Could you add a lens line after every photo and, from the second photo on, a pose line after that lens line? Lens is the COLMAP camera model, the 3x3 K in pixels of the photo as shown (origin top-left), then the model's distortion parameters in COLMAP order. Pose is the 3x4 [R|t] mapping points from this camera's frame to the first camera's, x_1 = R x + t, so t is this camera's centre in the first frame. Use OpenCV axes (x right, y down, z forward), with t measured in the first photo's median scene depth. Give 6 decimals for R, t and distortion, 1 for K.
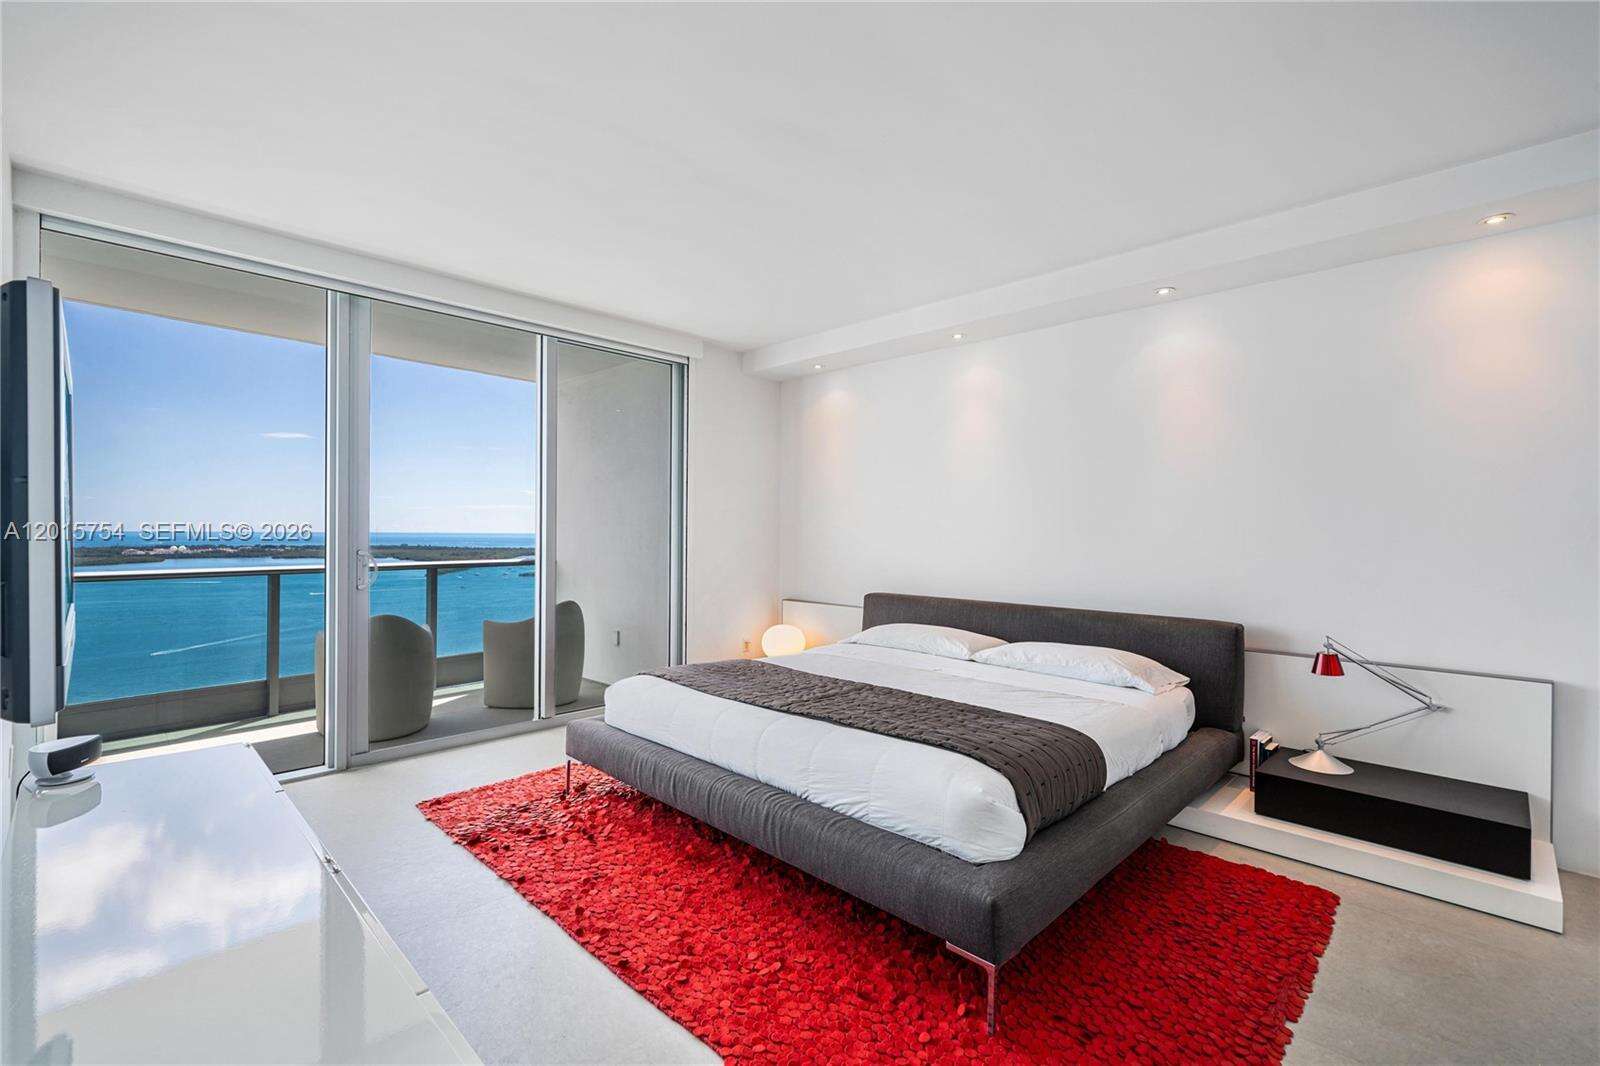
lens RADIAL K [[695.8, 0, 789.0], [0, 695.8, 531.7], [0, 0, 1]] dist [-0.000965, 0.000711]
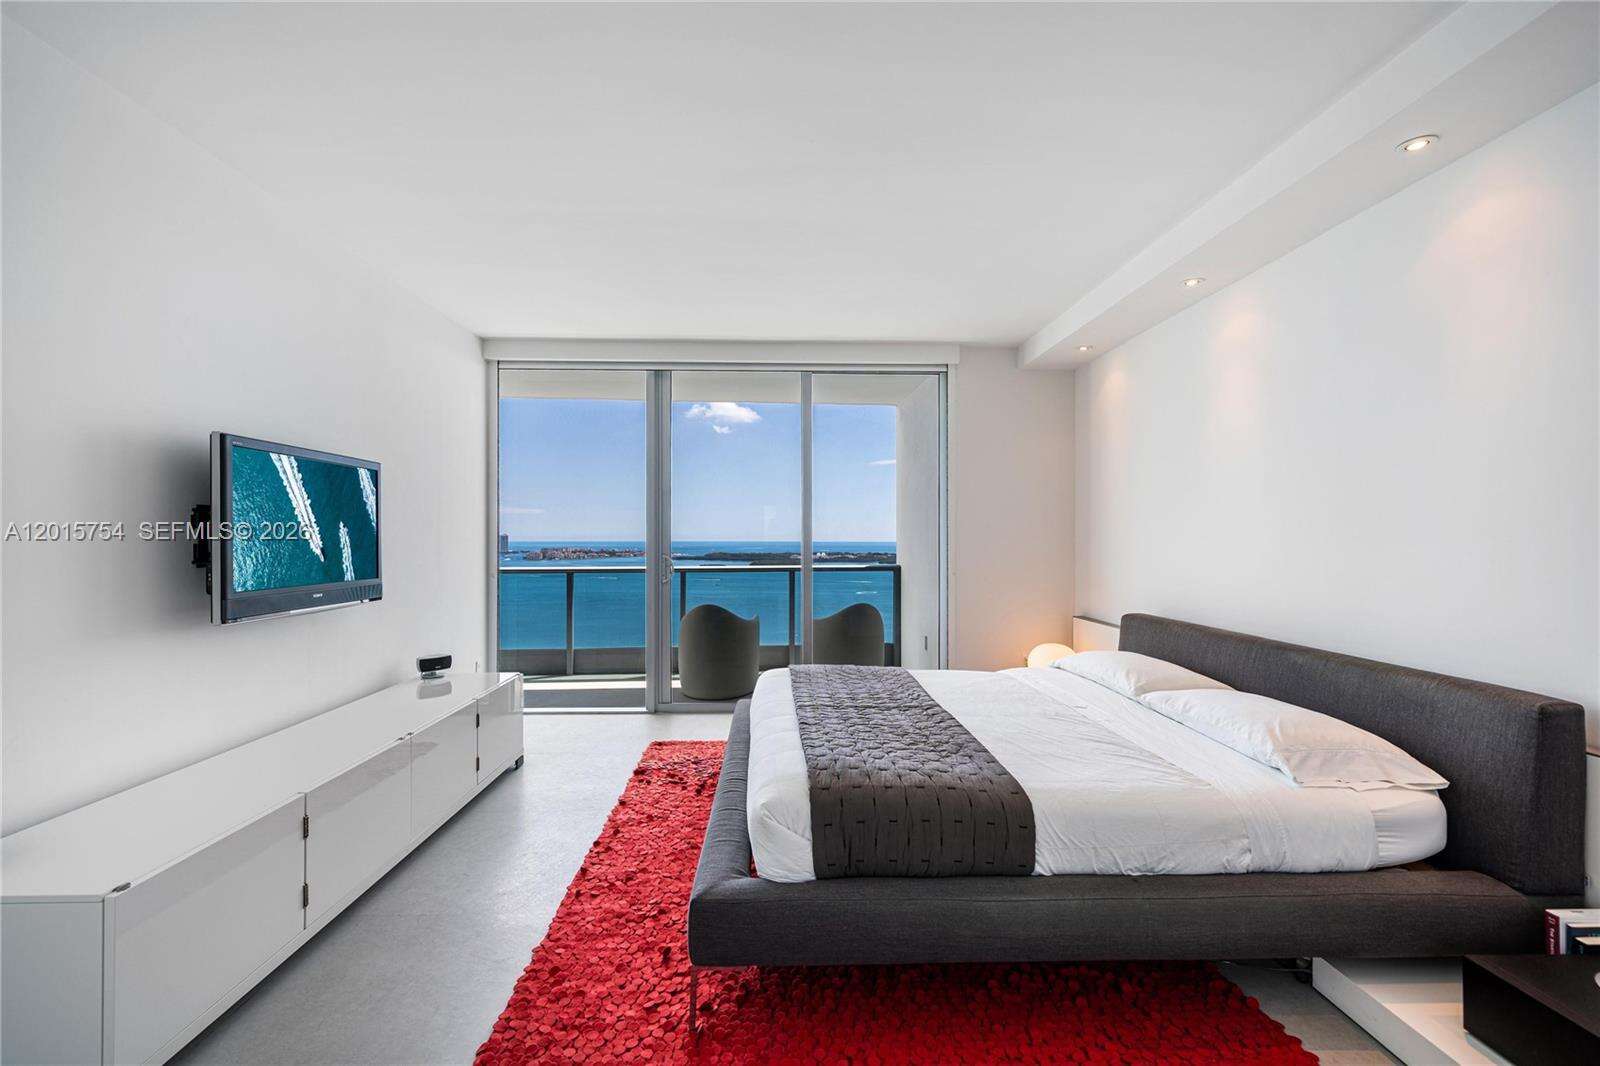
lens RADIAL K [[695.8, 0, 789.0], [0, 695.8, 531.7], [0, 0, 1]] dist [-0.000965, 0.000711]
pose [[0.728096, -0.017438, -0.685253, 0.581036], [0.009977, 0.999840, -0.014843, 0.001590], [0.685402, 0.003970, 0.728154, 0.183410]]
